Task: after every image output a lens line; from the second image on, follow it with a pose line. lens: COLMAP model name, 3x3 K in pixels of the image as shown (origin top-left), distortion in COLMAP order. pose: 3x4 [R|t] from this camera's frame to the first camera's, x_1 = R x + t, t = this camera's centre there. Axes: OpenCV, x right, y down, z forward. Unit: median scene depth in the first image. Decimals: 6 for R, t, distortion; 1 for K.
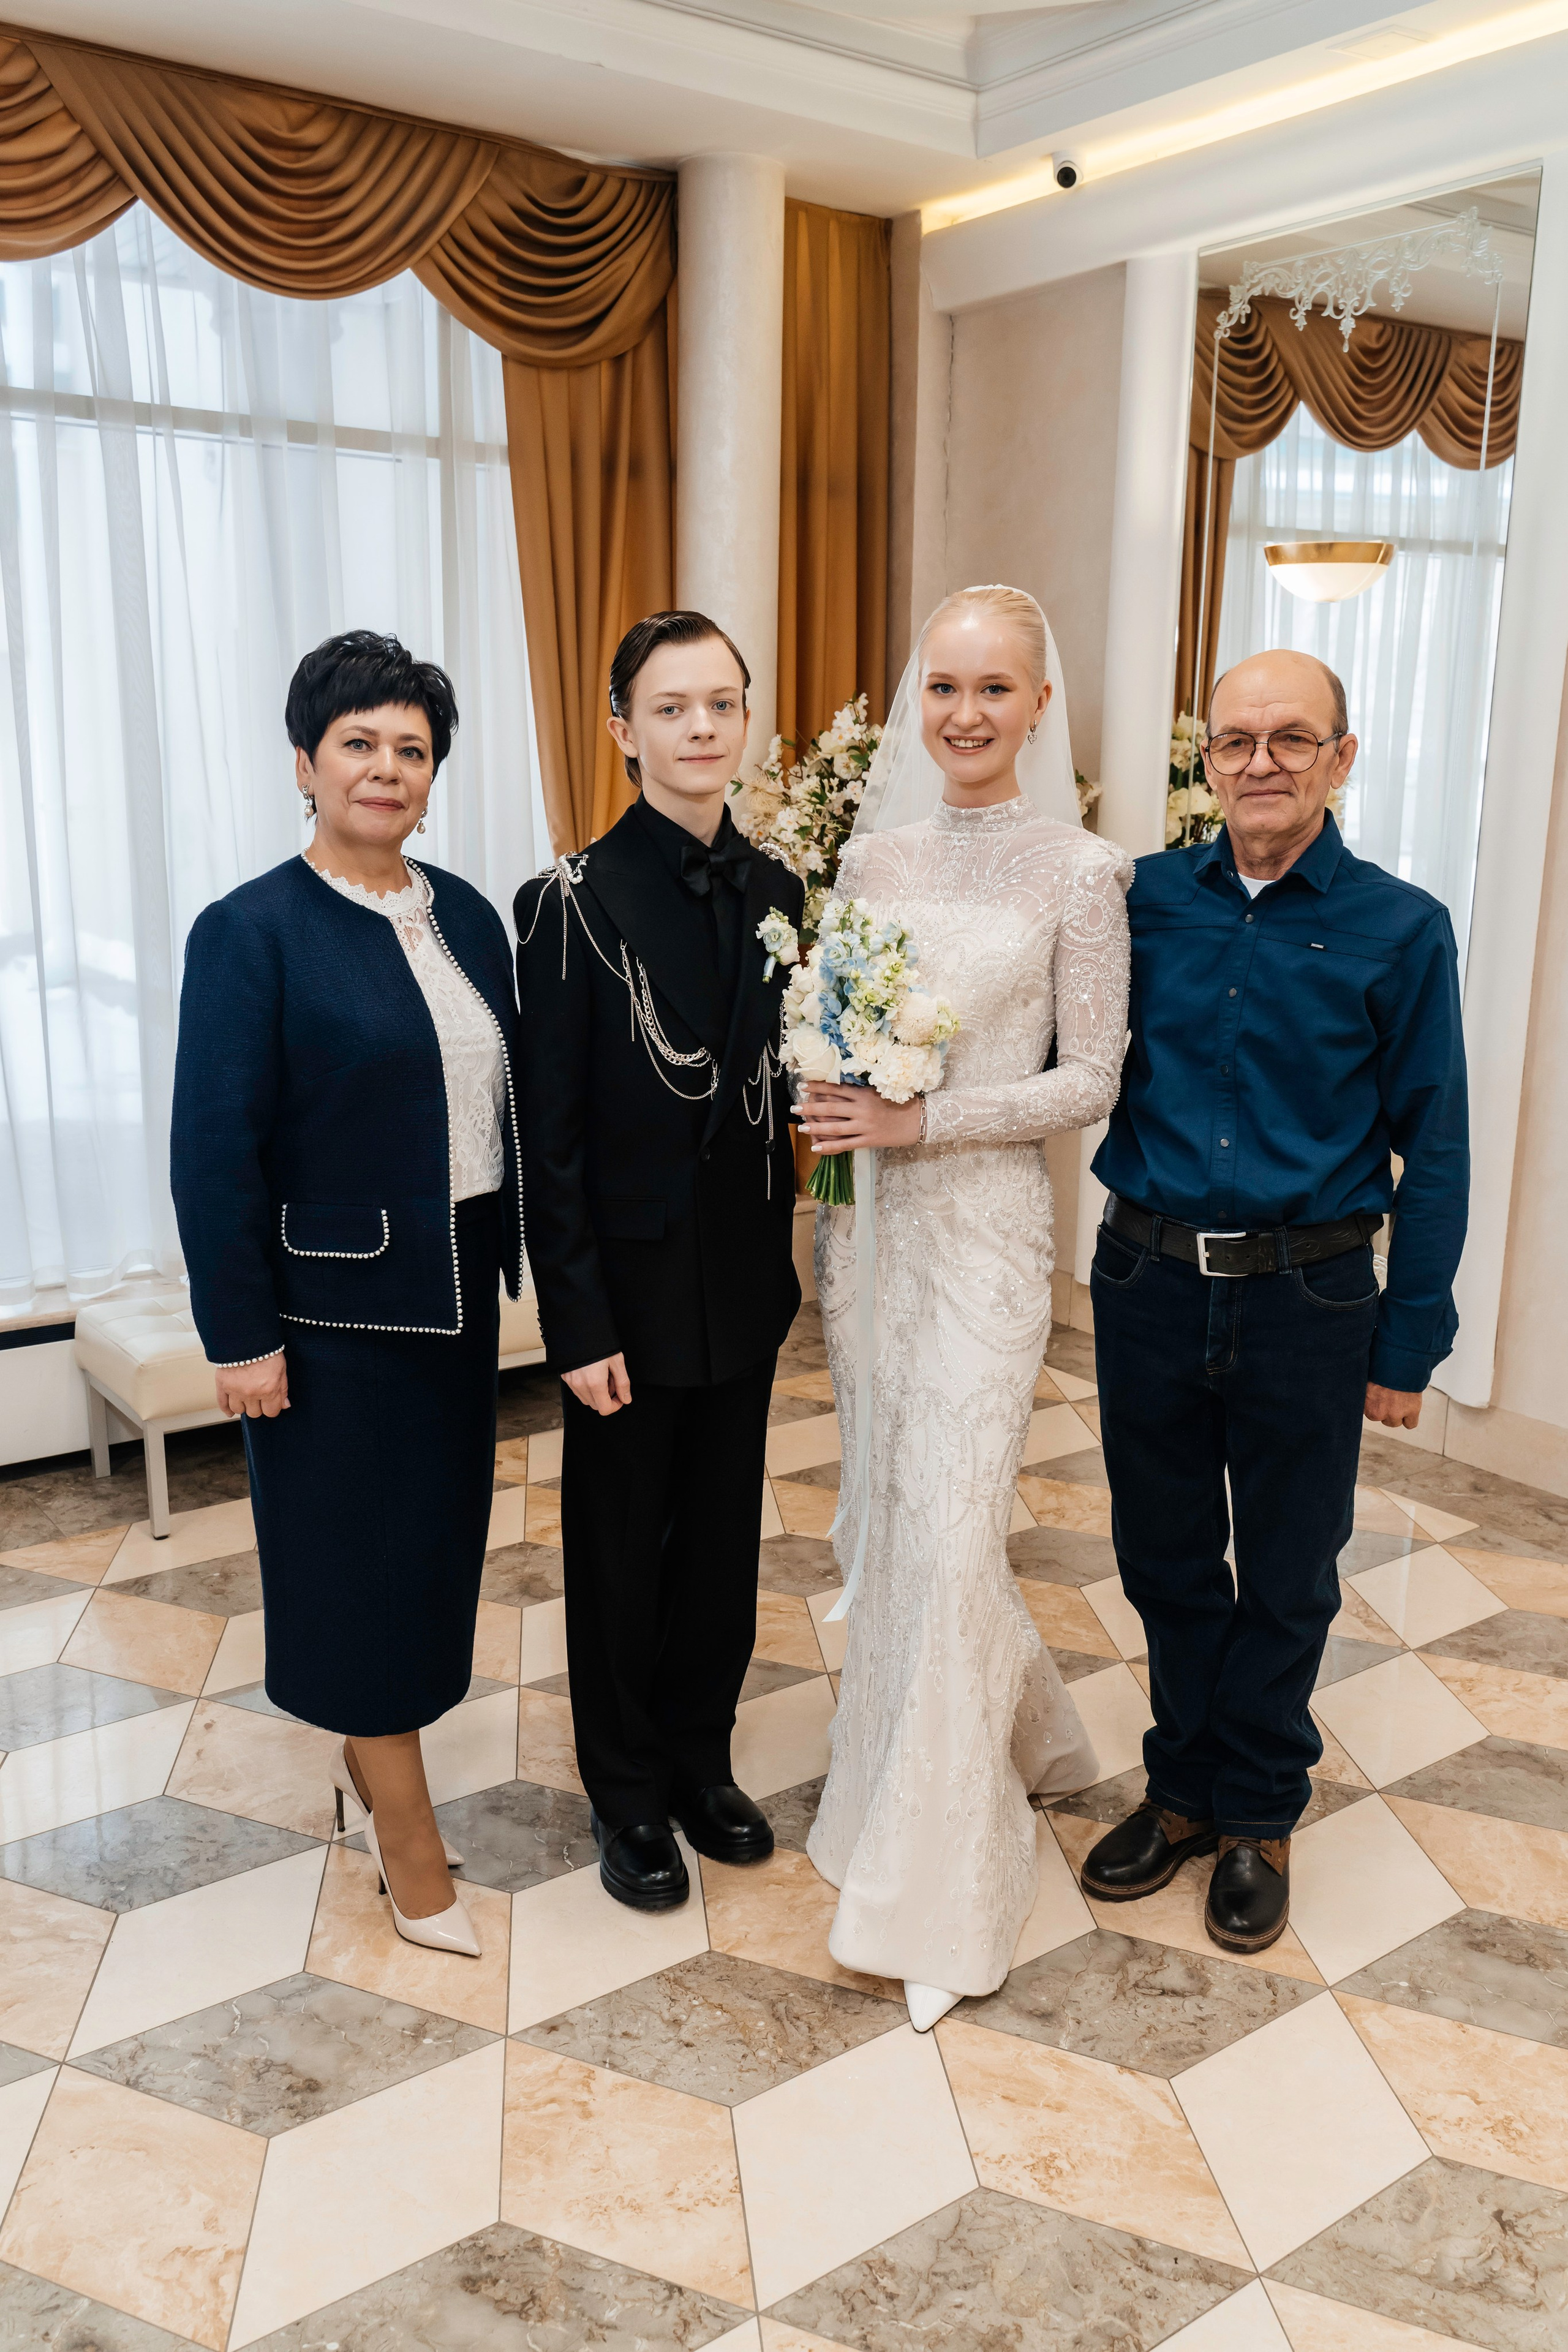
lens RADIAL K [[1921.1, 0, 781.4], [0, 1921.1, 1180.1], [0, 0, 1]] dist [0.002847, -0.001026]
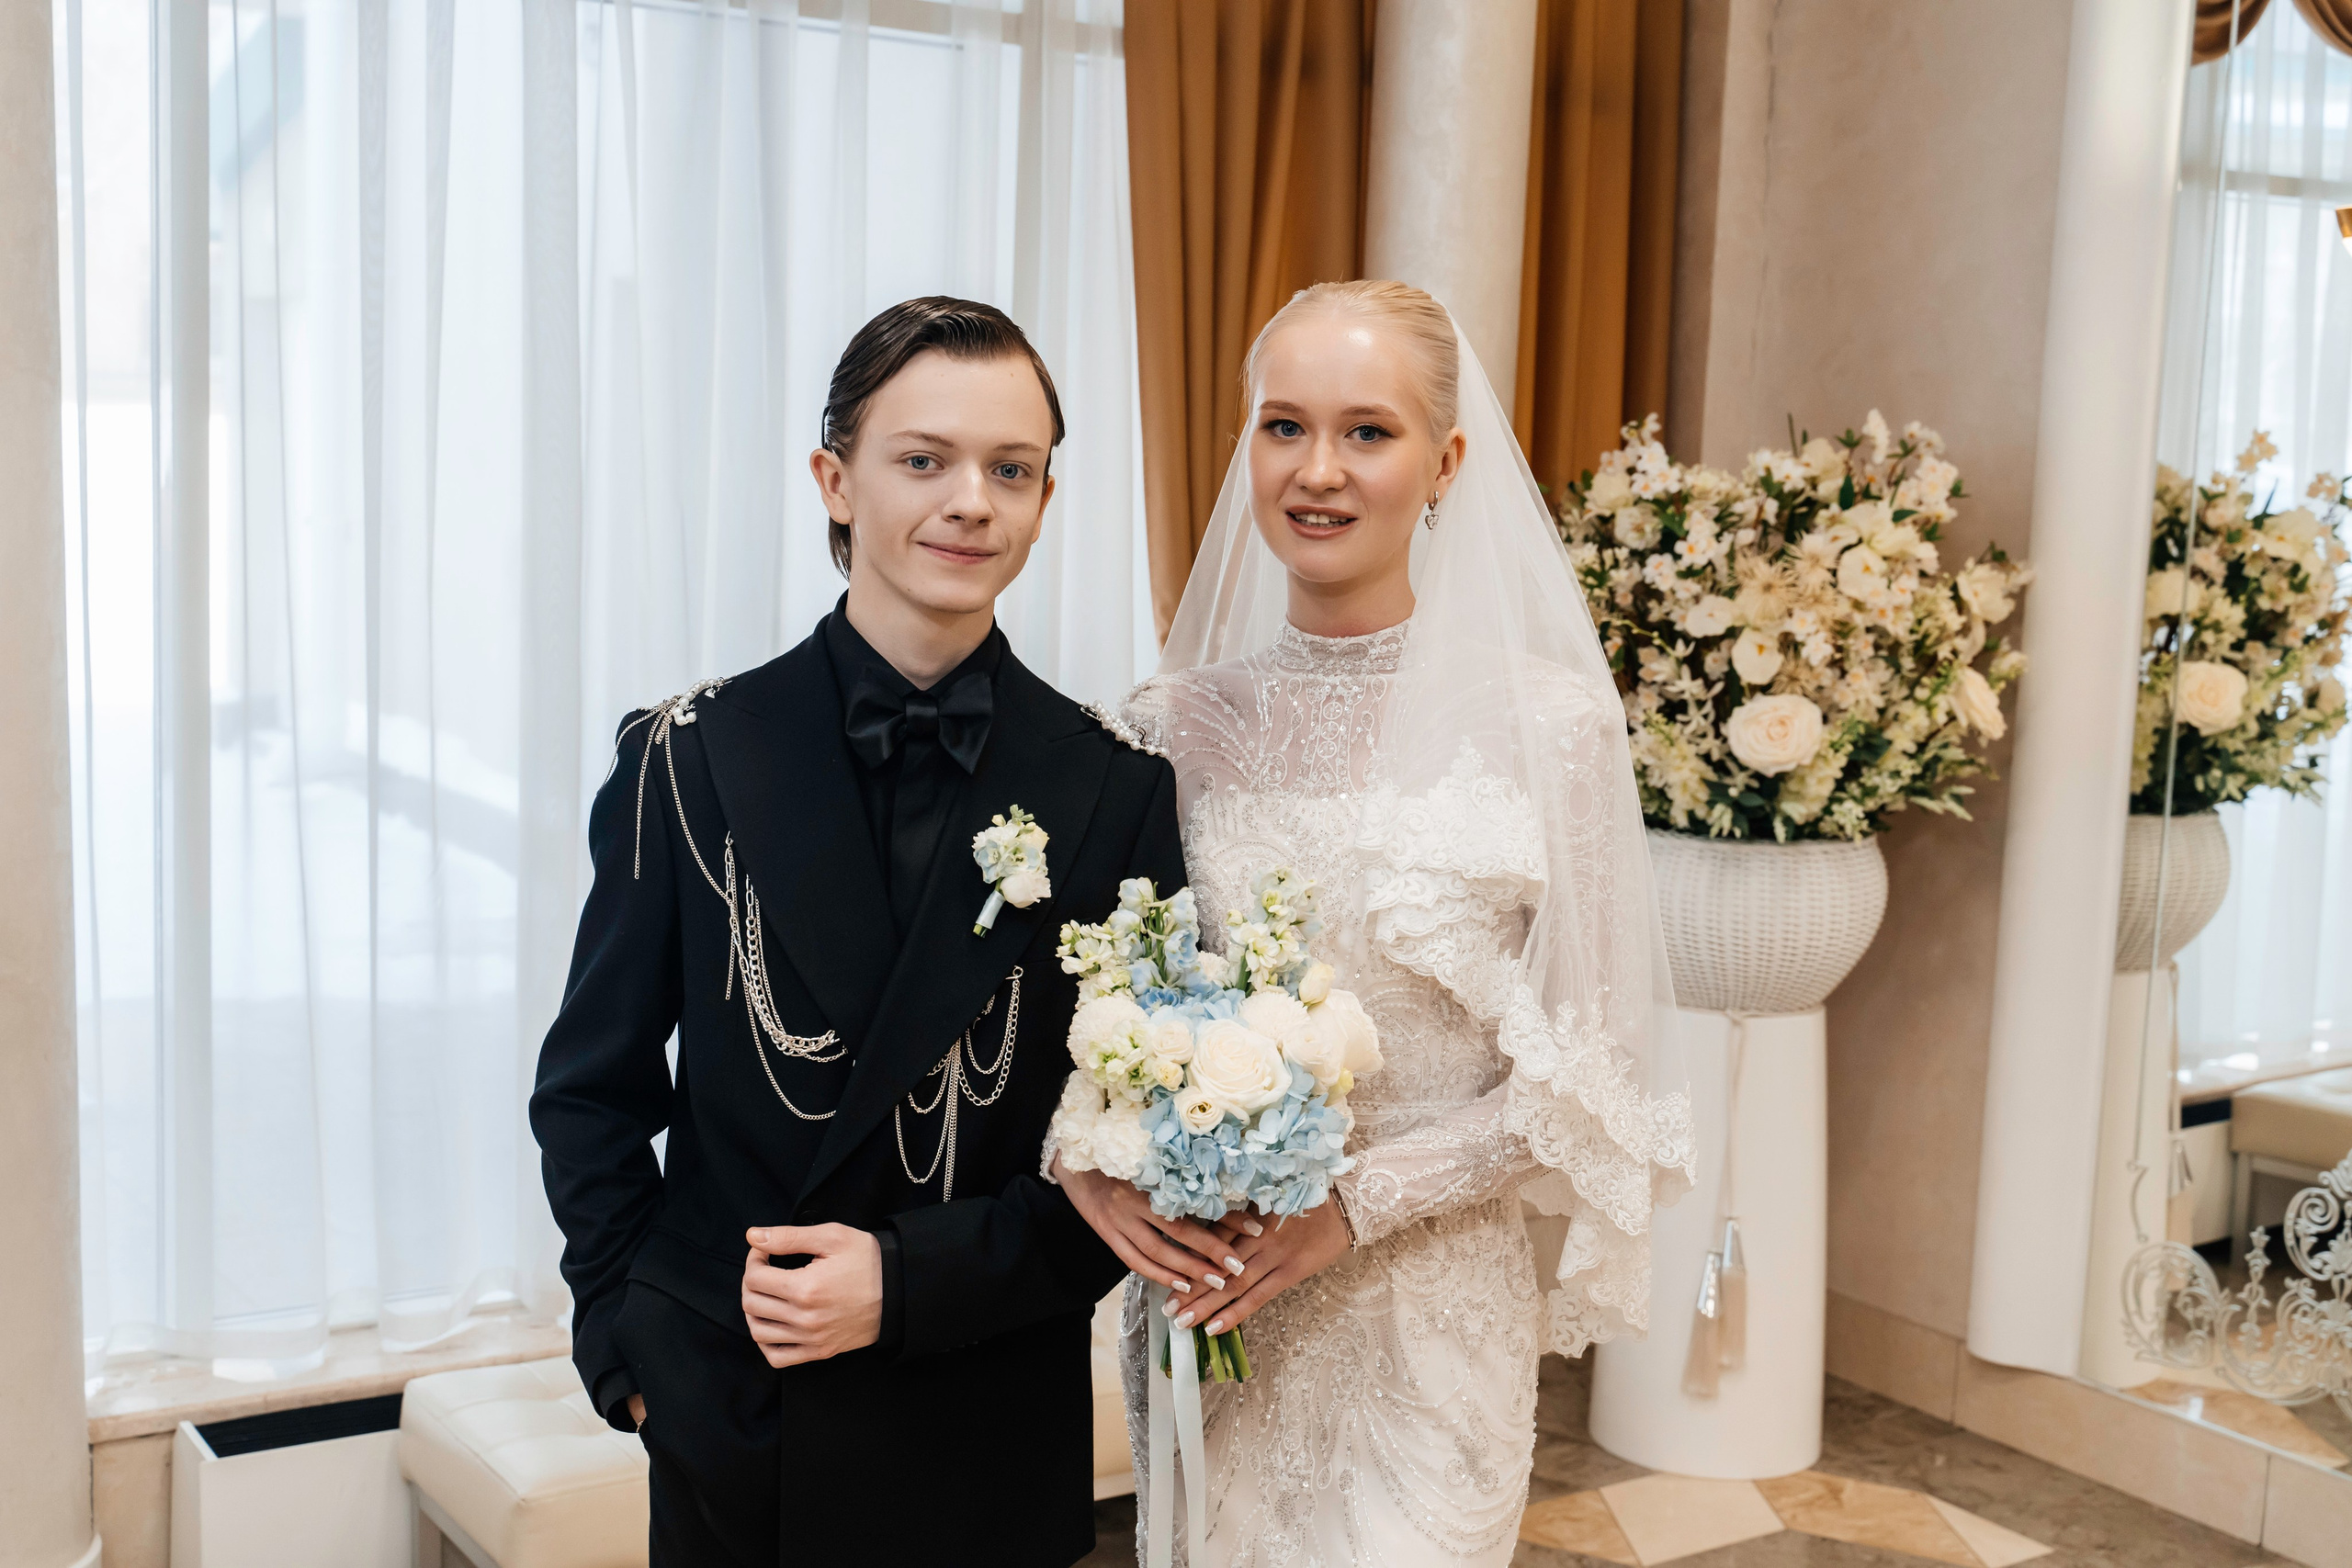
lens RADIAL K [[2751.2, 0, 1181.8], [0, 2751.2, 781.7], [0, 0, 1]] dist [-0.001349, -0.020228]
pose [[0.998763, 0.029503, -0.040018, -0.092303], [-0.033256, 0.994768, -0.096599, -0.048036], [0.036958, 0.097810, 0.994519, 0.122592]]
